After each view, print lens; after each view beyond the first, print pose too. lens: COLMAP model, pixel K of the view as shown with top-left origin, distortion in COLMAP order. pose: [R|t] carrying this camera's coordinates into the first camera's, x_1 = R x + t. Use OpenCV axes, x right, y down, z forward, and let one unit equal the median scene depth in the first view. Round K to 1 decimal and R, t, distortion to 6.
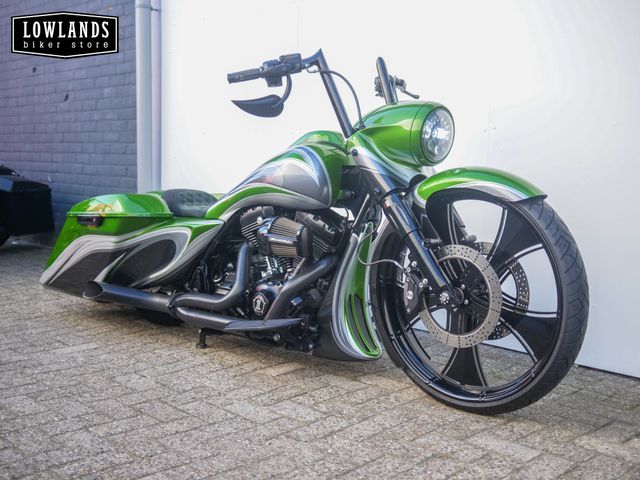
lens RADIAL K [[735.1, 0, 315.0], [0, 735.1, 239.3], [0, 0, 1]] dist [-0.002973, 0.000000]
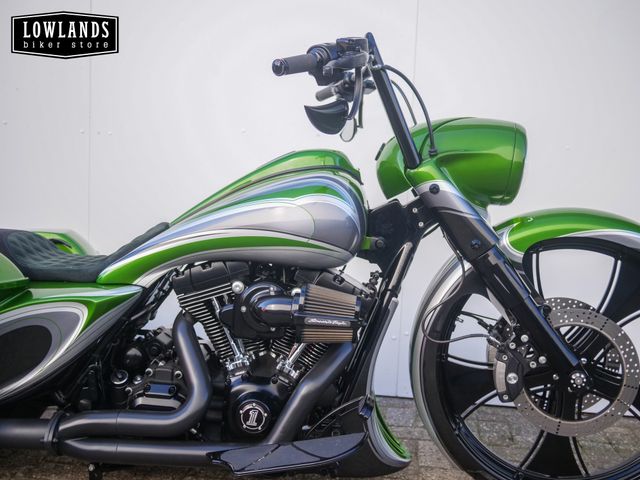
lens RADIAL K [[735.1, 0, 316.1], [0, 735.1, 239.2], [0, 0, 1]] dist [-0.002973, 0.000000]
pose [[0.785236, -0.057402, 0.616530, -0.410854], [0.040096, 0.998318, 0.041881, -0.090142], [-0.617897, -0.008167, 0.786217, 0.446628]]
